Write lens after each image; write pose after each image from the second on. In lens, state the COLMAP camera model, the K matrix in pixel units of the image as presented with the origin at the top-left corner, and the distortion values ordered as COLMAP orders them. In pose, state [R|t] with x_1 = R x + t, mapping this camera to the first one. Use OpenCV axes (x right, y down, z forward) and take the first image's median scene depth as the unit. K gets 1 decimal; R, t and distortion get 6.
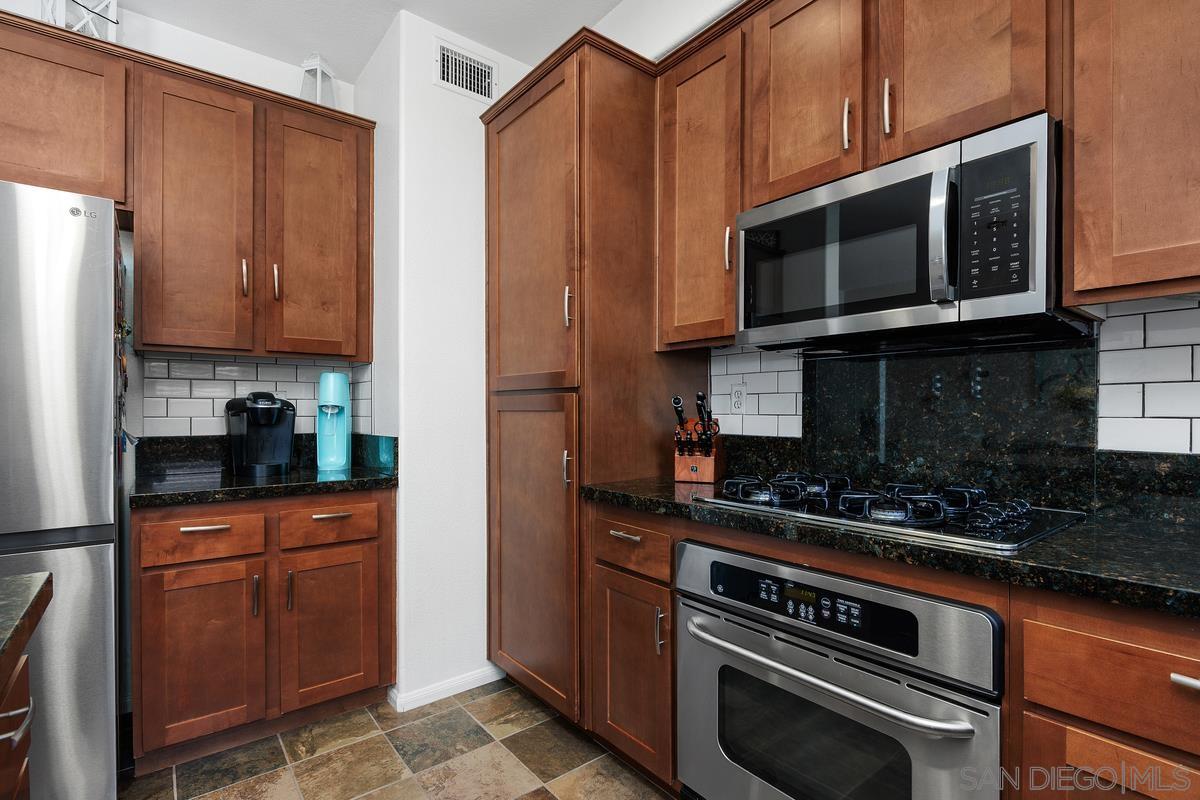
lens RADIAL K [[555.5, 0, 601.0], [0, 555.5, 413.4], [0, 0, 1]] dist [-0.008915, 0.000421]
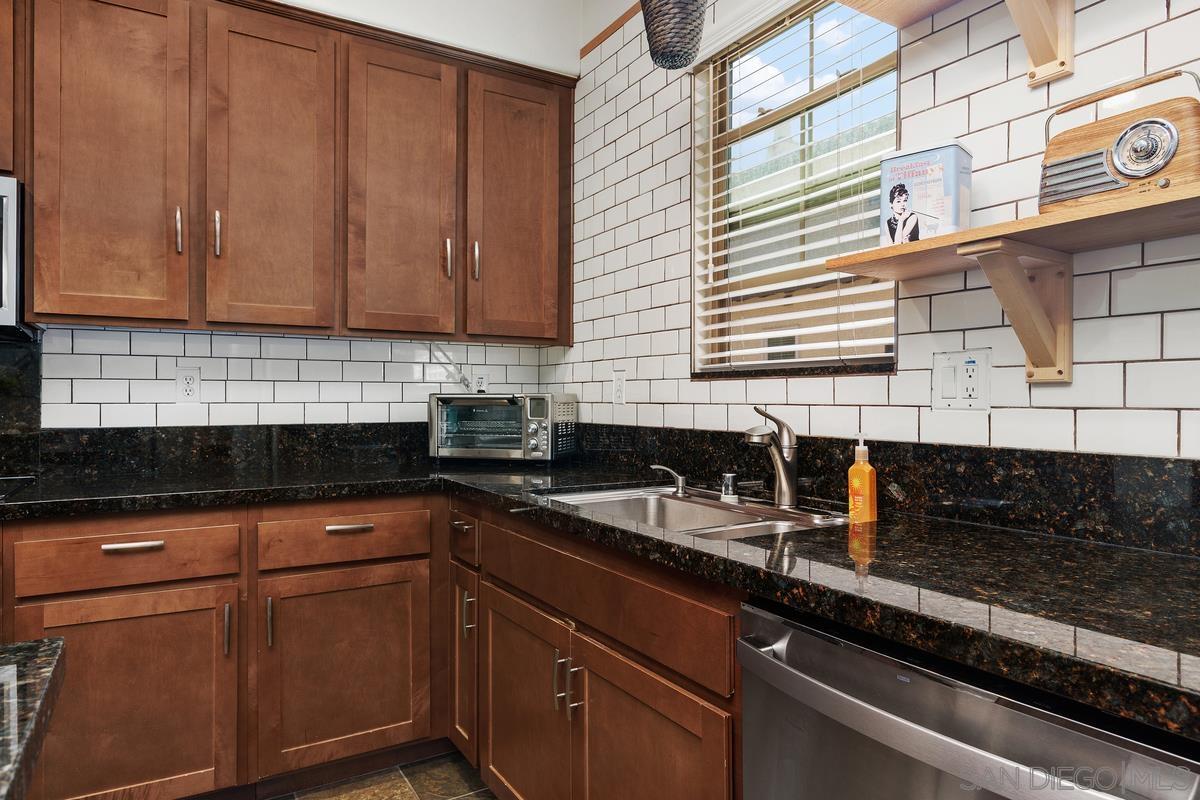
lens RADIAL K [[740.8, 0, 594.5], [0, 740.8, 402.9], [0, 0, 1]] dist [0.000277, -0.002275]
pose [[0.132466, -0.005094, 0.991174, -0.463047], [0.003273, 0.999984, 0.004702, 0.001295], [-0.991182, 0.002621, 0.132480, -0.371255]]
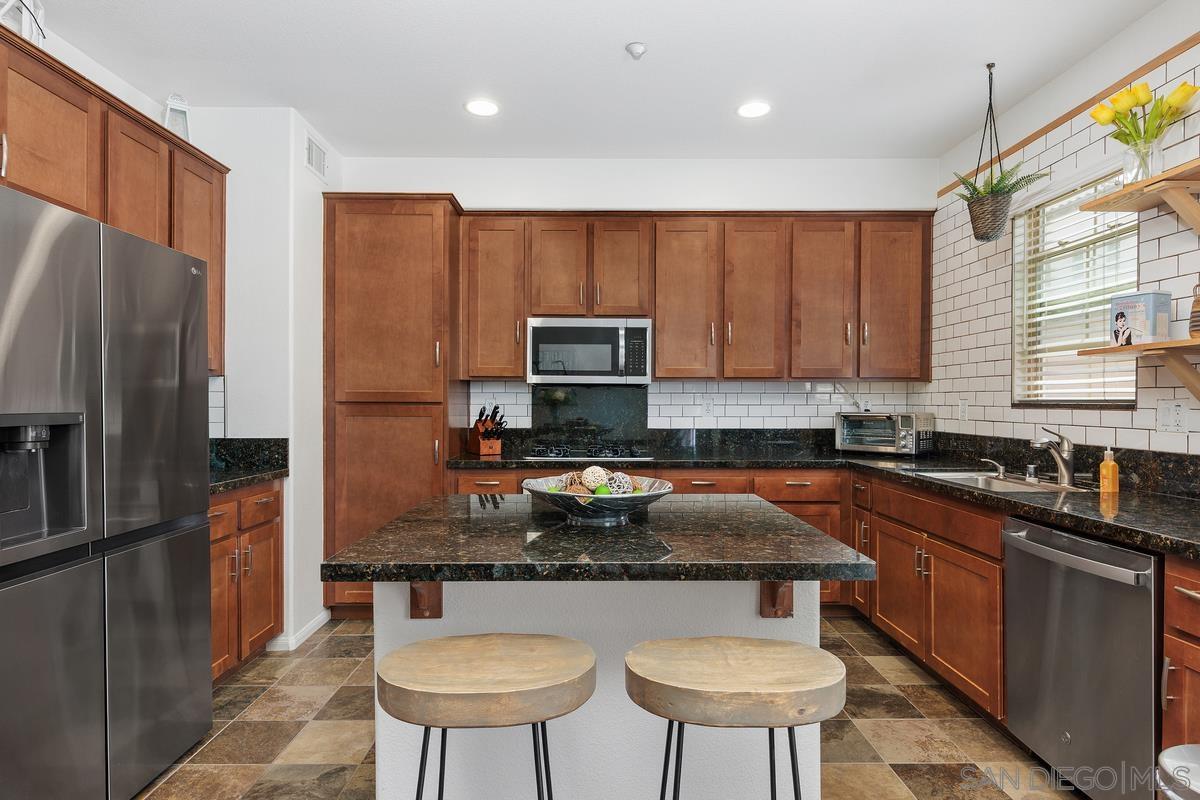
lens RADIAL K [[632.3, 0, 595.7], [0, 632.3, 404.9], [0, 0, 1]] dist [0.002483, -0.001488]
pose [[0.616617, -0.002293, 0.787260, -1.237127], [0.000765, 0.999997, 0.002313, -0.041808], [-0.787263, -0.000824, 0.616617, -0.533221]]
